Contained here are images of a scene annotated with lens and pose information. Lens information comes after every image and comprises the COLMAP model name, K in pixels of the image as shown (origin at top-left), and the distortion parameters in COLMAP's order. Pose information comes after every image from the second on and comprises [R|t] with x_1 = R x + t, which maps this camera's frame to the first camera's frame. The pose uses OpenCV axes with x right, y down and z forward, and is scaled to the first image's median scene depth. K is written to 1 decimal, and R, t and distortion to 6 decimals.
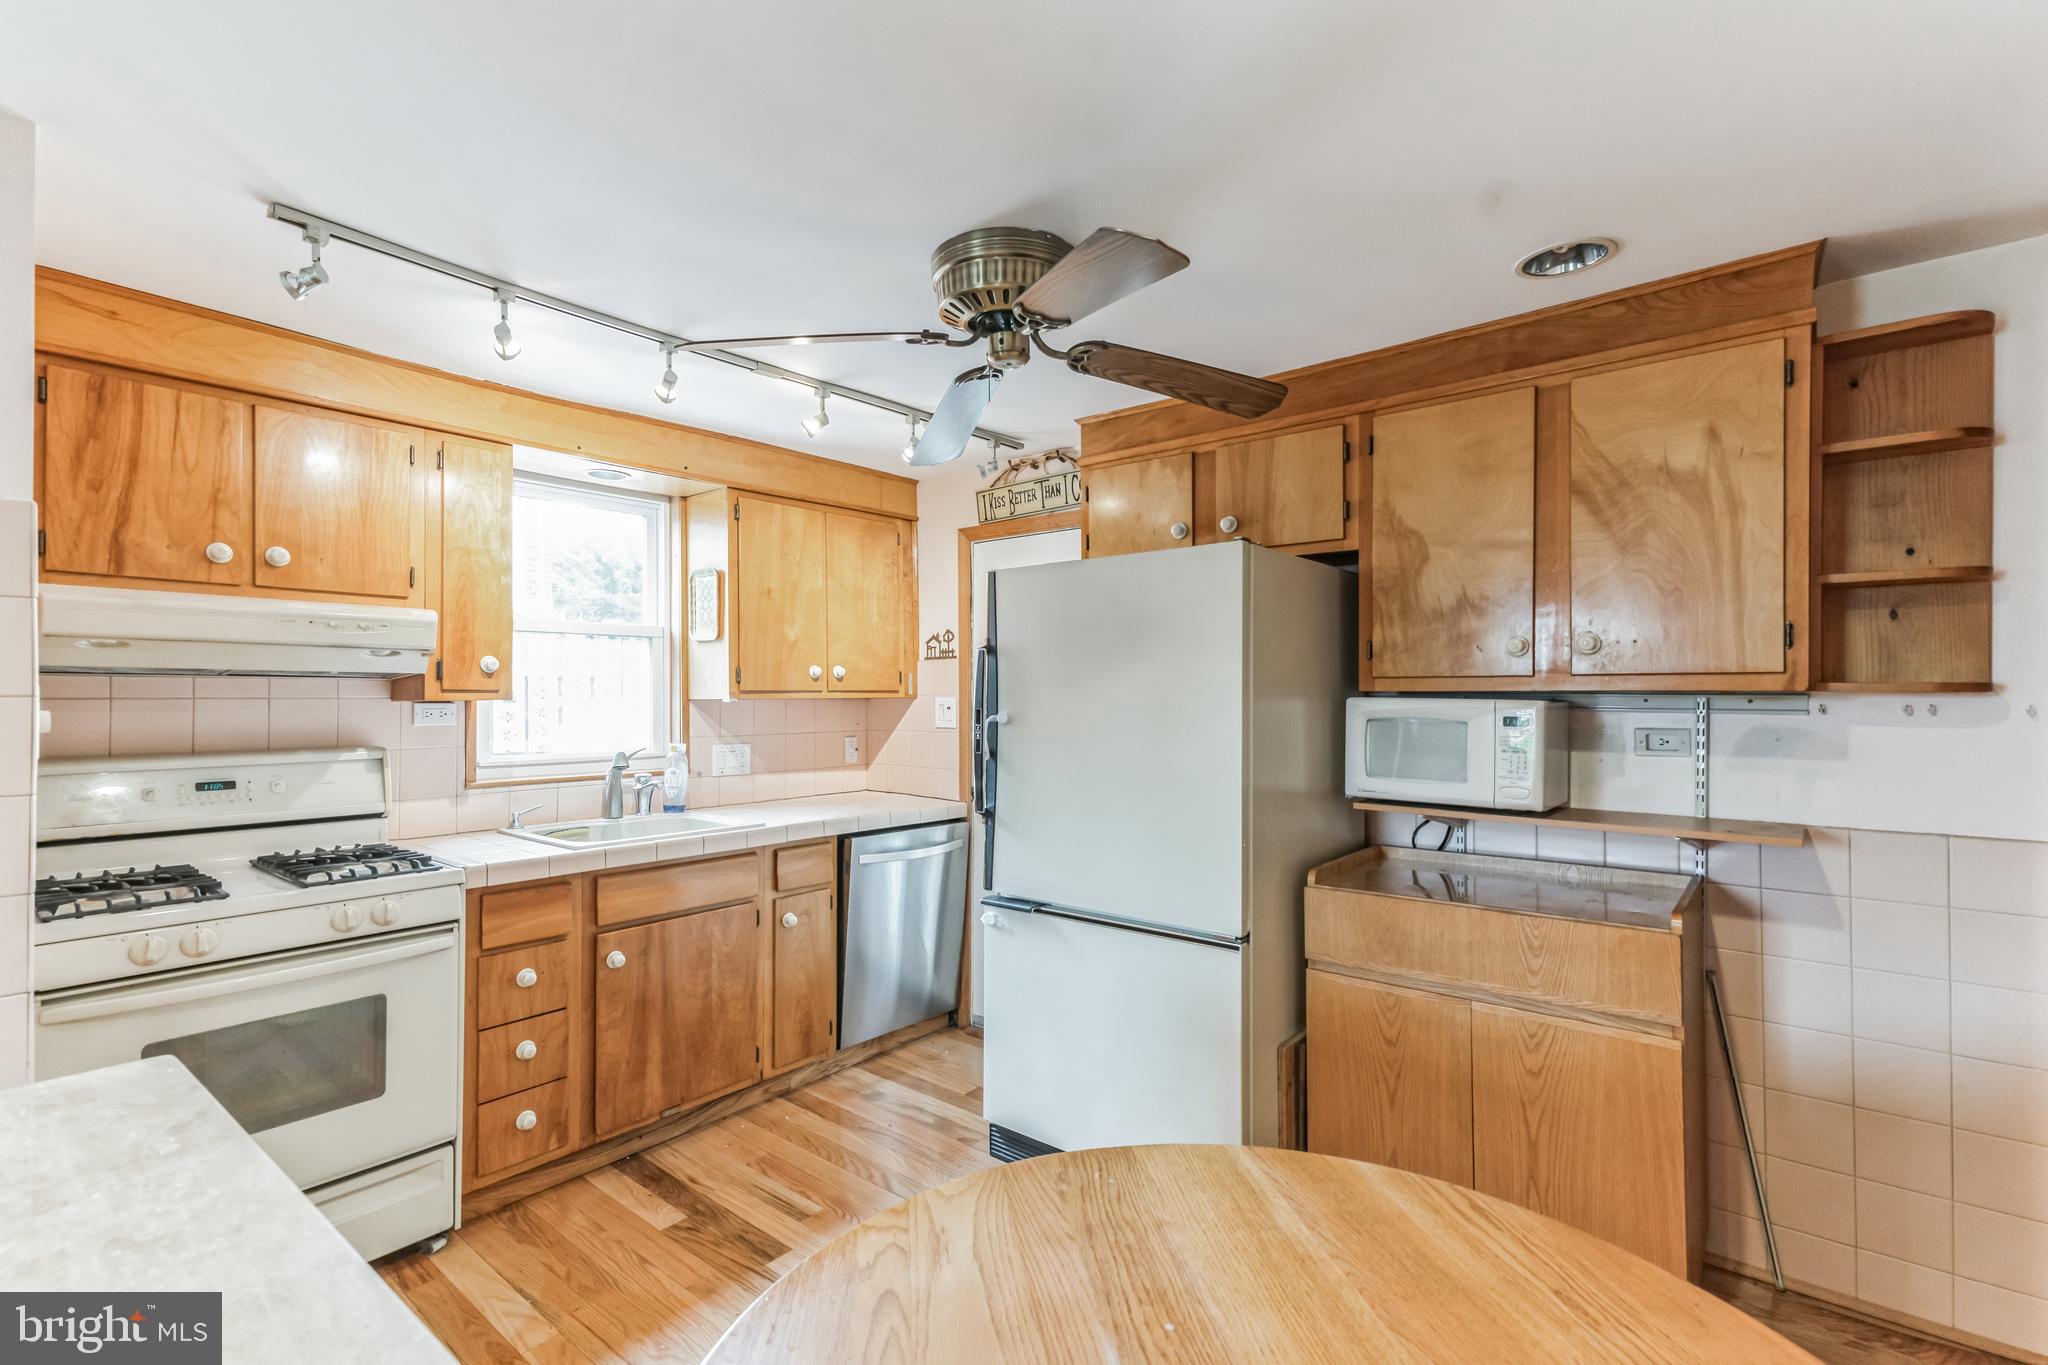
lens RADIAL K [[927.7, 0, 1024.4], [0, 927.7, 693.0], [0, 0, 1]] dist [0.019517, -0.000718]
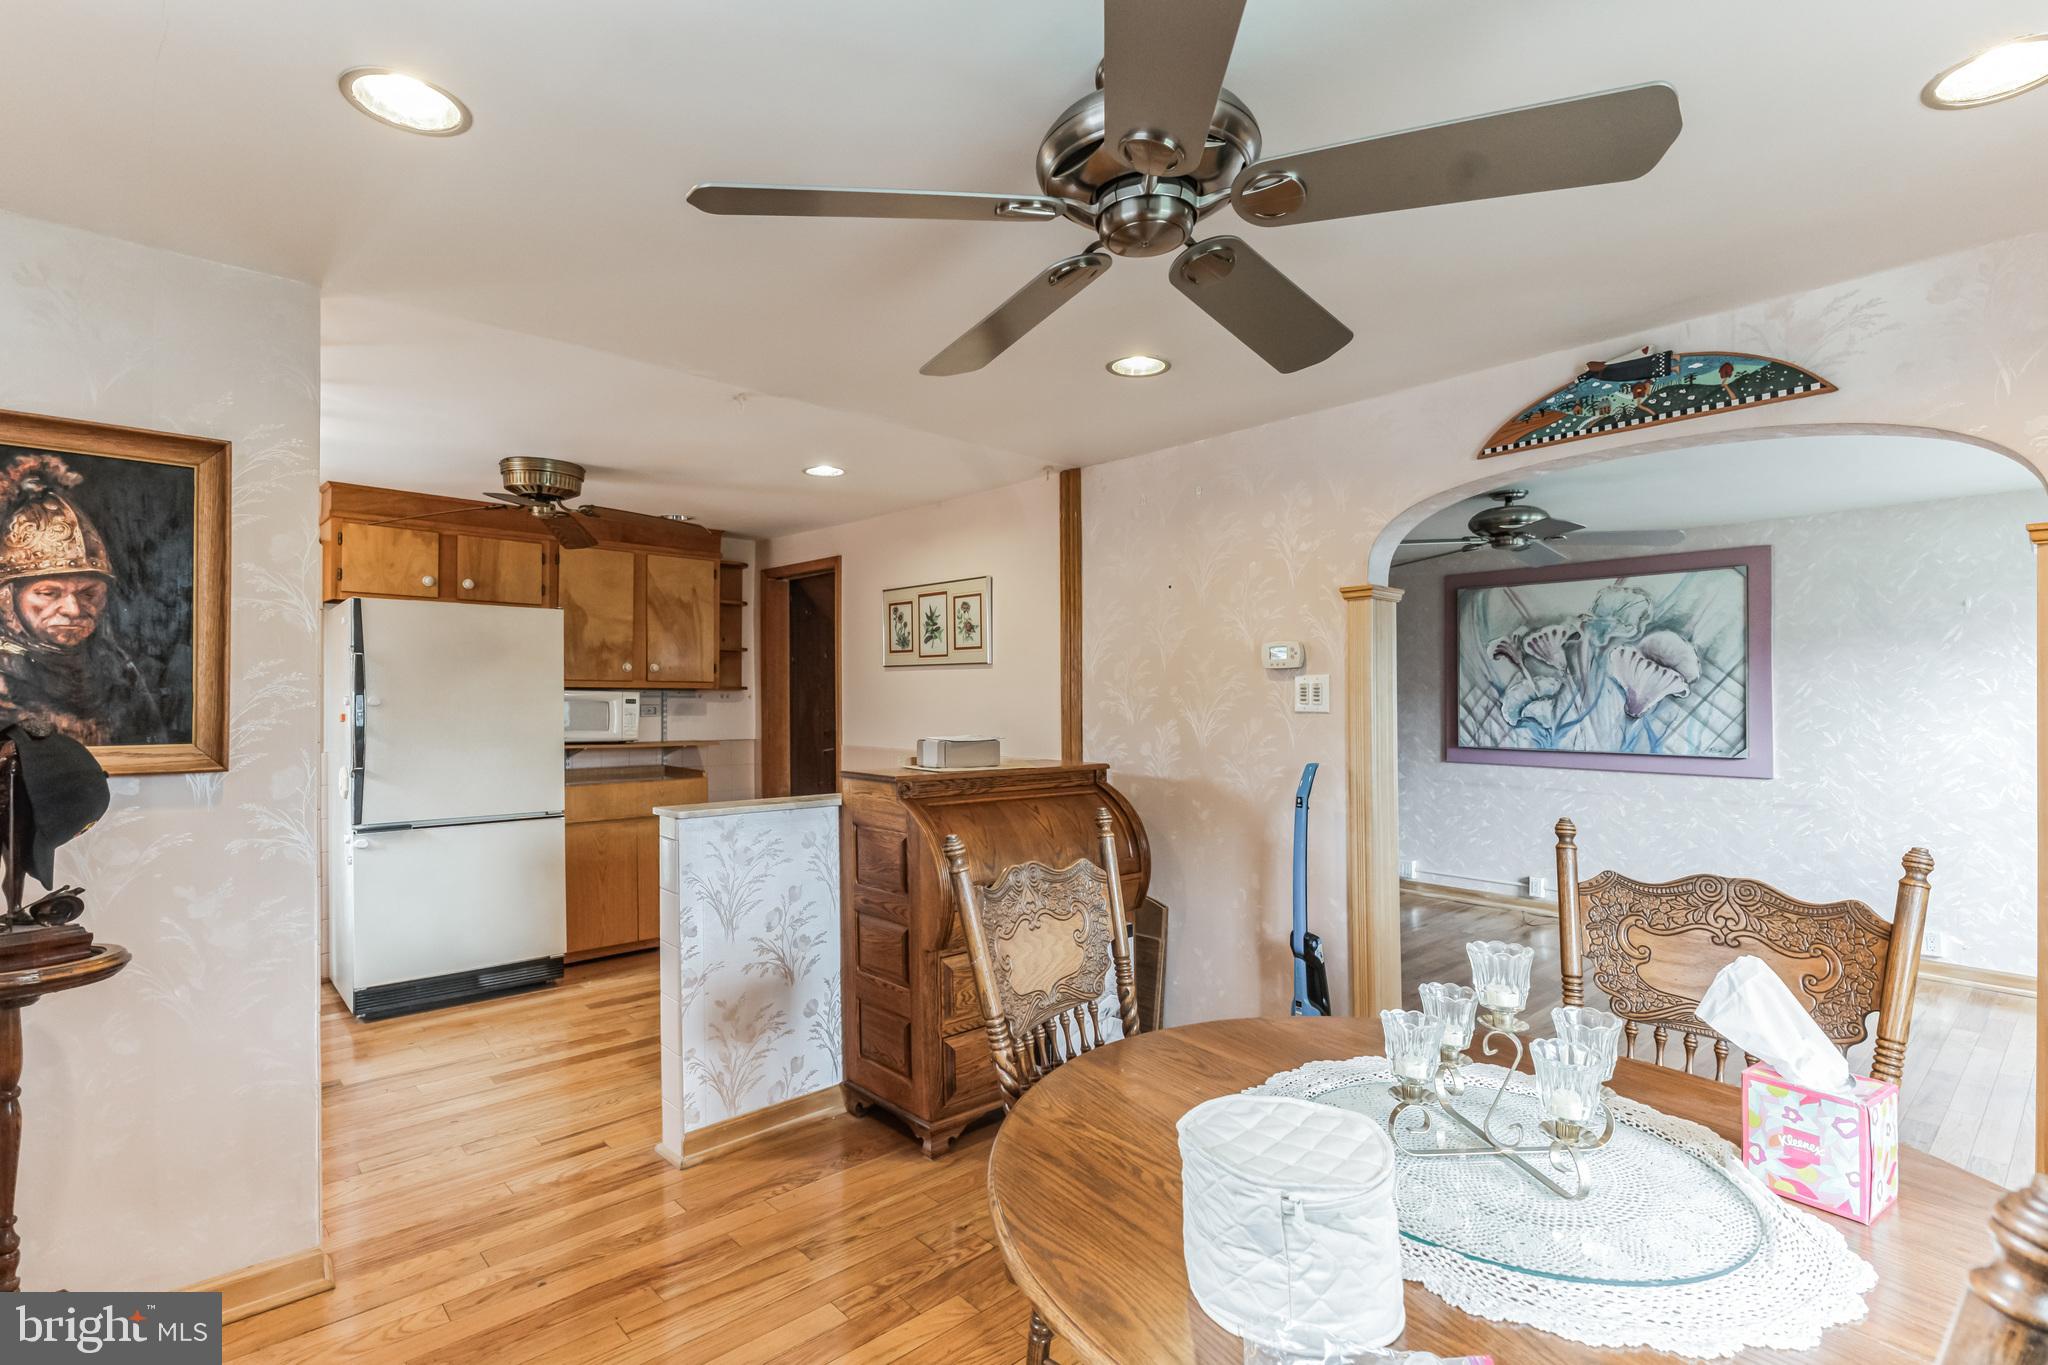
lens RADIAL K [[927.7, 0, 1024.4], [0, 927.7, 693.0], [0, 0, 1]] dist [0.019517, -0.000718]
pose [[0.140734, 0.004408, 0.990038, -1.237480], [-0.004725, 0.999982, -0.003780, 0.011602], [-0.990036, -0.004146, 0.140752, -0.199511]]
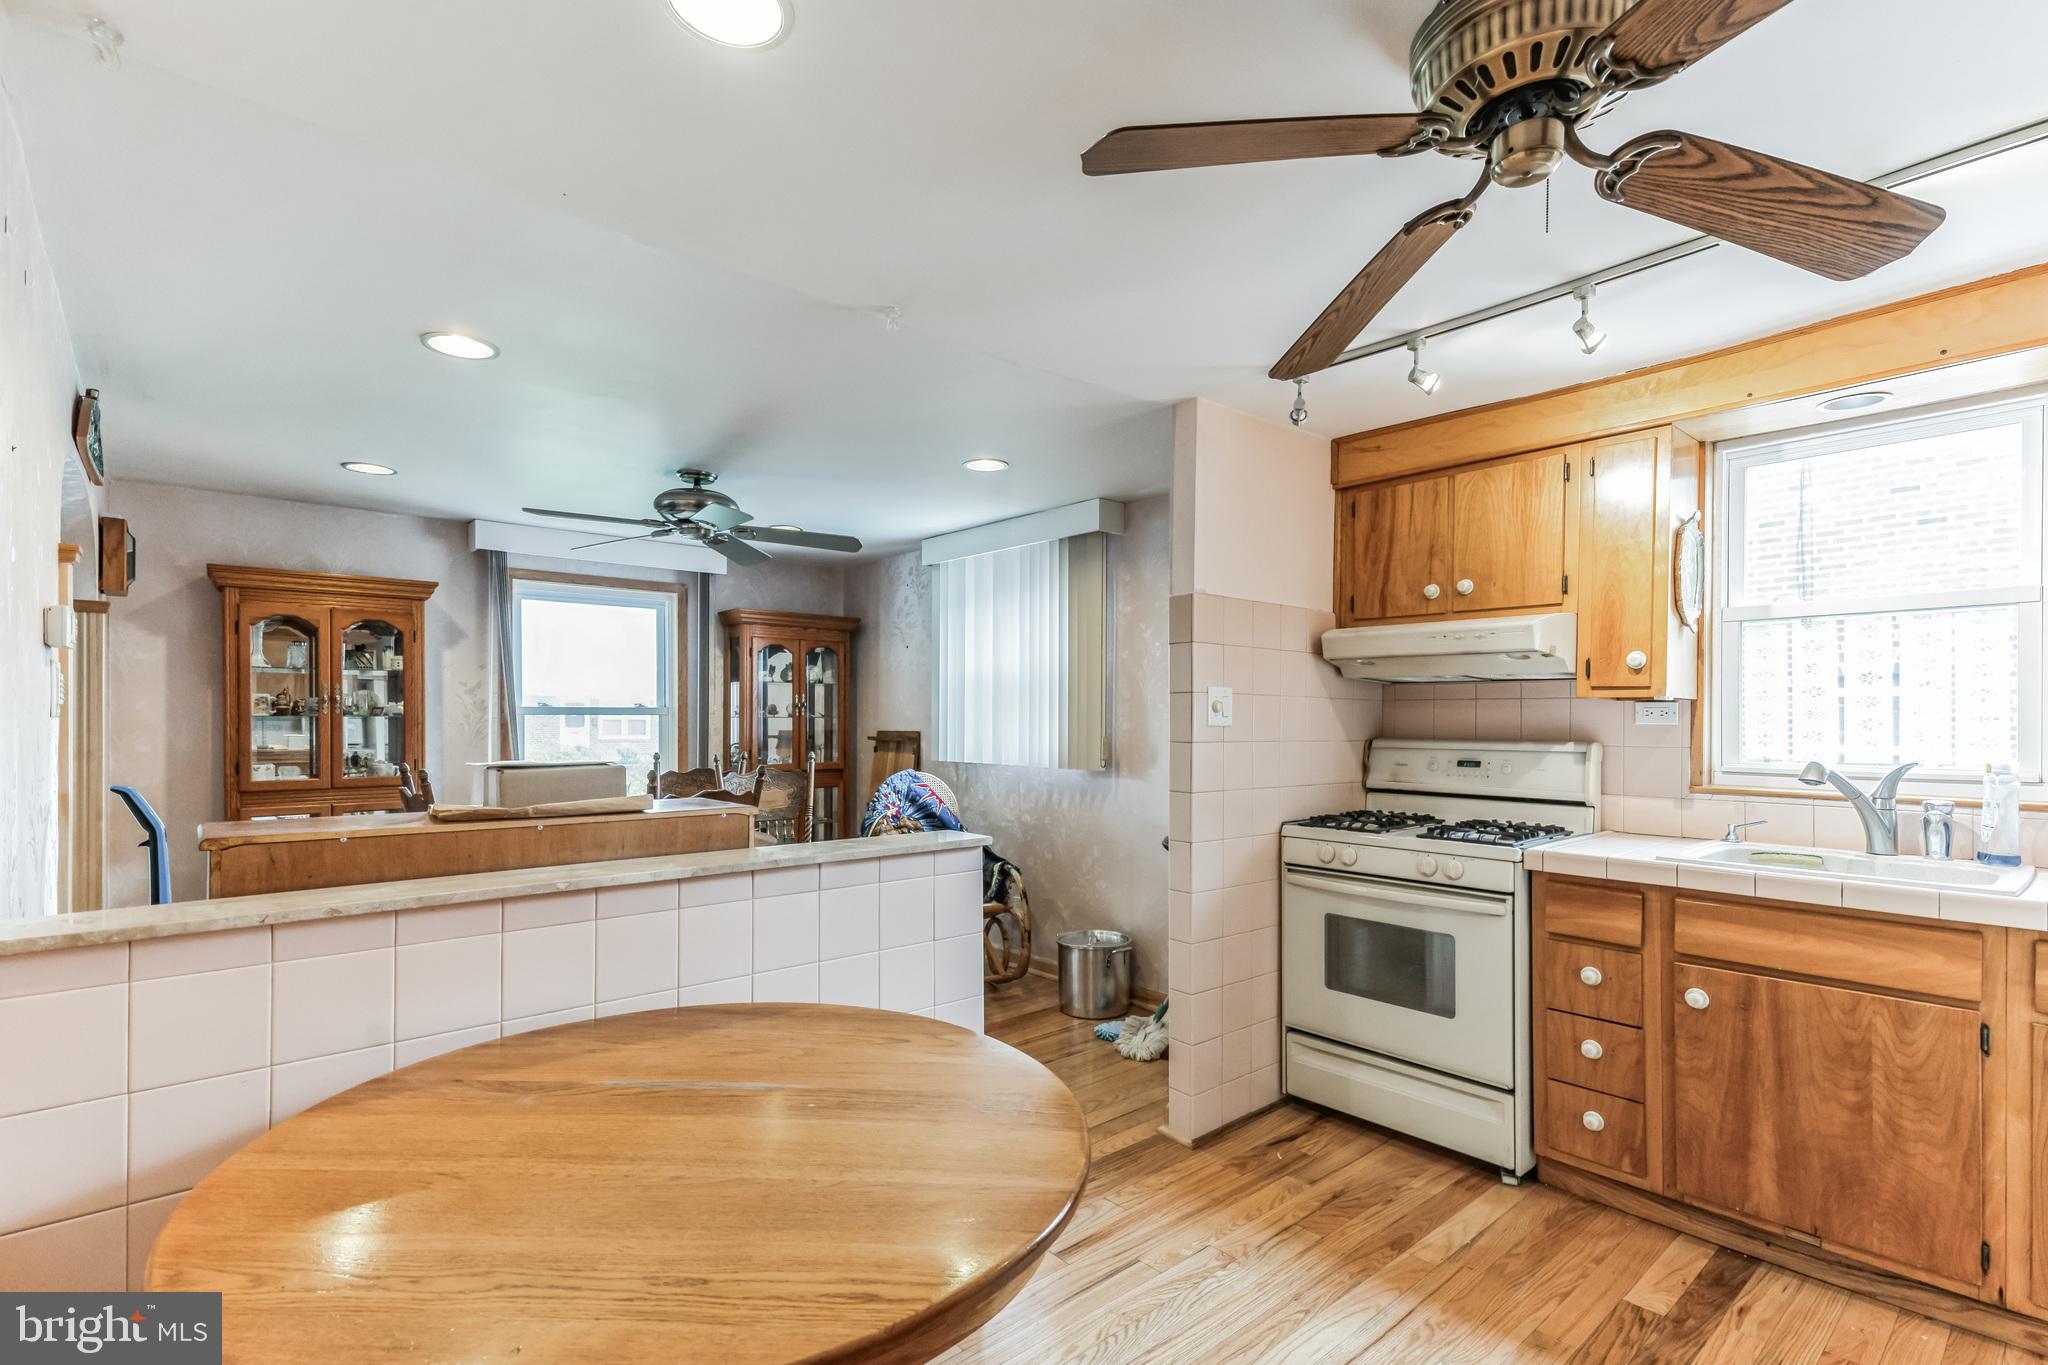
lens RADIAL K [[957.5, 0, 1025.1], [0, 957.5, 725.6], [0, 0, 1]] dist [0.023626, -0.000493]
pose [[-0.155940, 0.007655, -0.987737, 0.560646], [-0.001349, 0.999967, 0.007962, 0.032808], [0.987766, 0.002574, -0.155925, 0.563279]]
